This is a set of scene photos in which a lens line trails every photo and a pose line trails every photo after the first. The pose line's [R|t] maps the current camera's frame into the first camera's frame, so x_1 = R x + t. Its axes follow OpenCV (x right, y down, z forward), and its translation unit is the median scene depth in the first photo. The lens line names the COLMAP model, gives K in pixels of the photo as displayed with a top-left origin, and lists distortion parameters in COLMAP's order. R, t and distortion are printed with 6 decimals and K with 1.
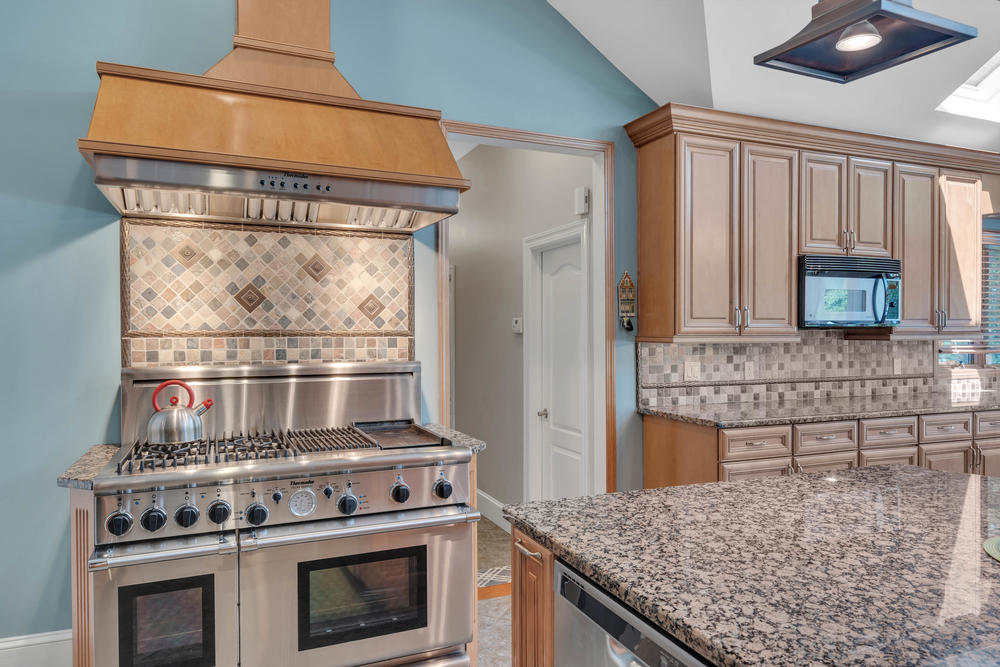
lens RADIAL K [[659.7, 0, 496.5], [0, 659.7, 335.5], [0, 0, 1]] dist [0.005706, 0.000530]
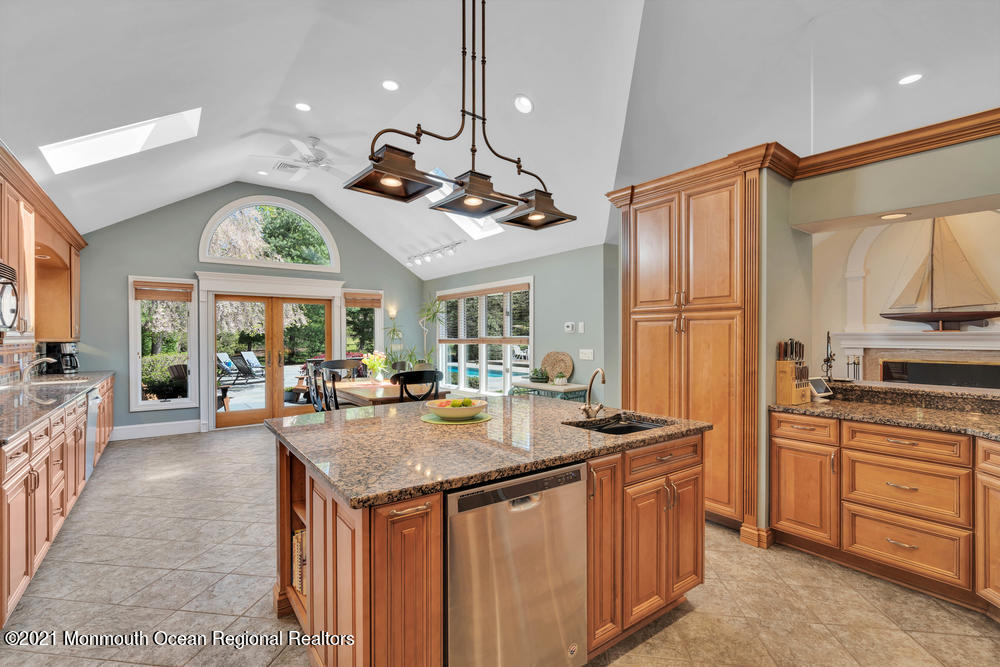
lens RADIAL K [[451.9, 0, 502.2], [0, 451.9, 338.1], [0, 0, 1]] dist [-0.000875, 0.000824]
pose [[-0.244149, -0.001110, 0.969737, -0.331383], [0.008018, 0.999963, 0.003164, 0.001154], [-0.969705, 0.008548, -0.244131, 0.424279]]
